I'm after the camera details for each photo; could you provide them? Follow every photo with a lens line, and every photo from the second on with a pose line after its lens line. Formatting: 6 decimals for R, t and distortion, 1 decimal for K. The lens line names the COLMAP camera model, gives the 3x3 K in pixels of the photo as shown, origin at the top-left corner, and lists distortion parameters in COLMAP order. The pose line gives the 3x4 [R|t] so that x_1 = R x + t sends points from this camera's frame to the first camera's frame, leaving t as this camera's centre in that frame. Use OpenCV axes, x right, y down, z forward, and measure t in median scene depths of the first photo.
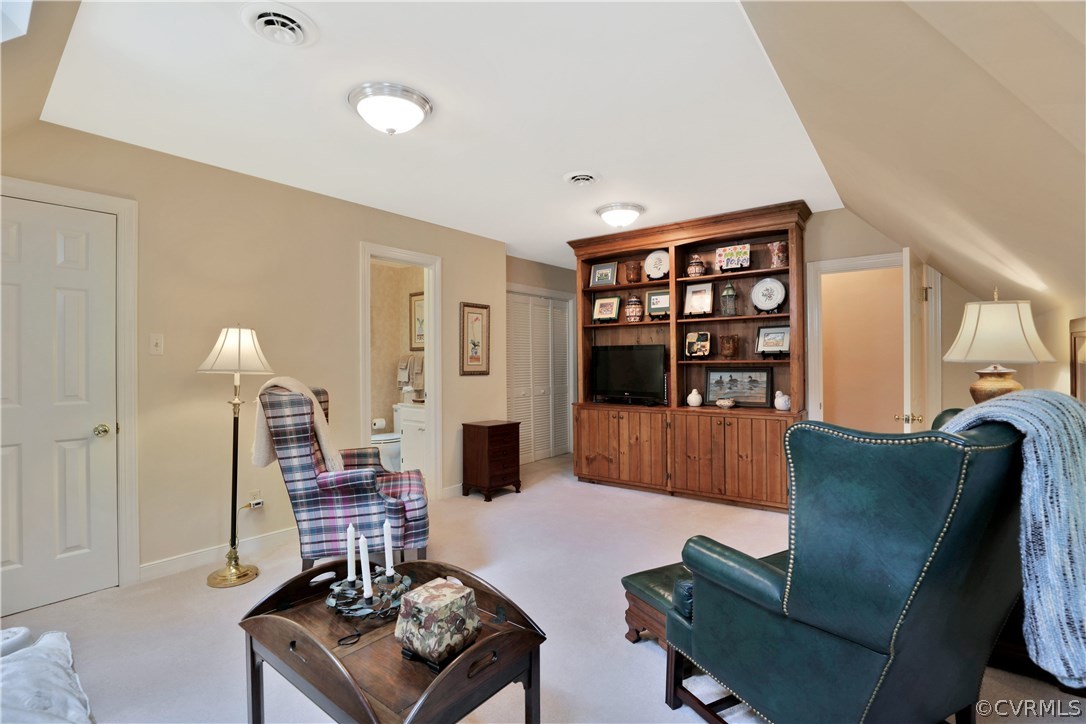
lens RADIAL K [[495.2, 0, 543.1], [0, 495.2, 361.5], [0, 0, 1]] dist [-0.027136, 0.003122]
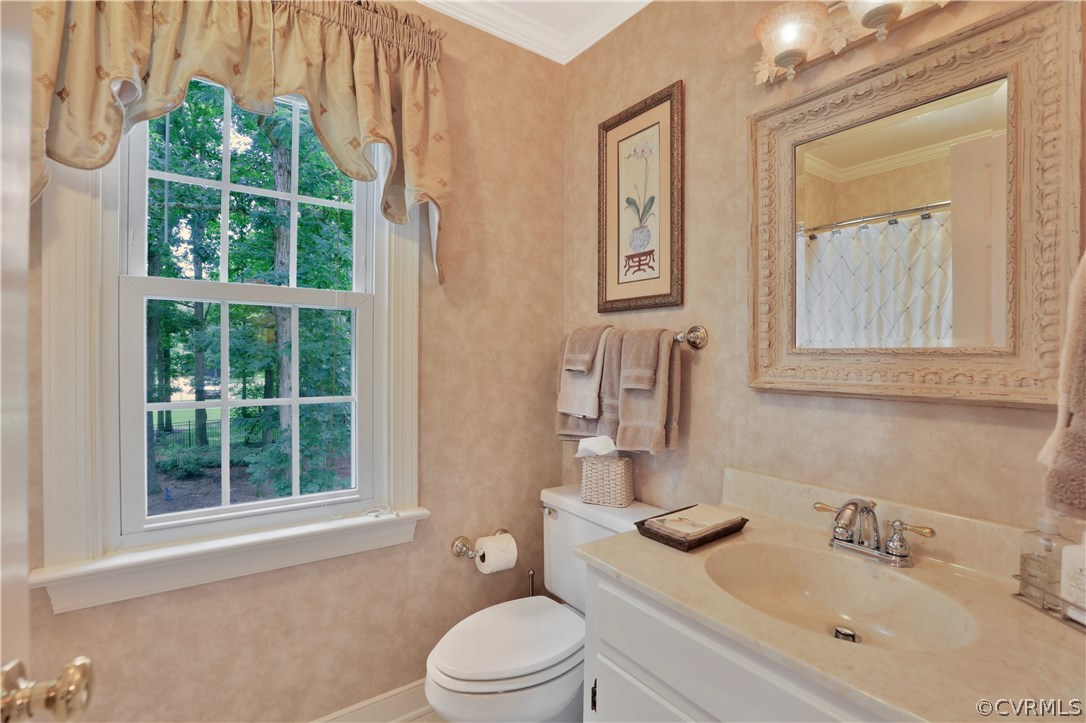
lens RADIAL K [[495.2, 0, 543.4], [0, 495.2, 359.0], [0, 0, 1]] dist [-0.027136, 0.003122]
pose [[0.965130, 0.017775, -0.261168, -0.224907], [-0.015266, 0.999816, 0.011632, 0.004209], [0.261327, -0.007240, 0.965223, 0.706422]]
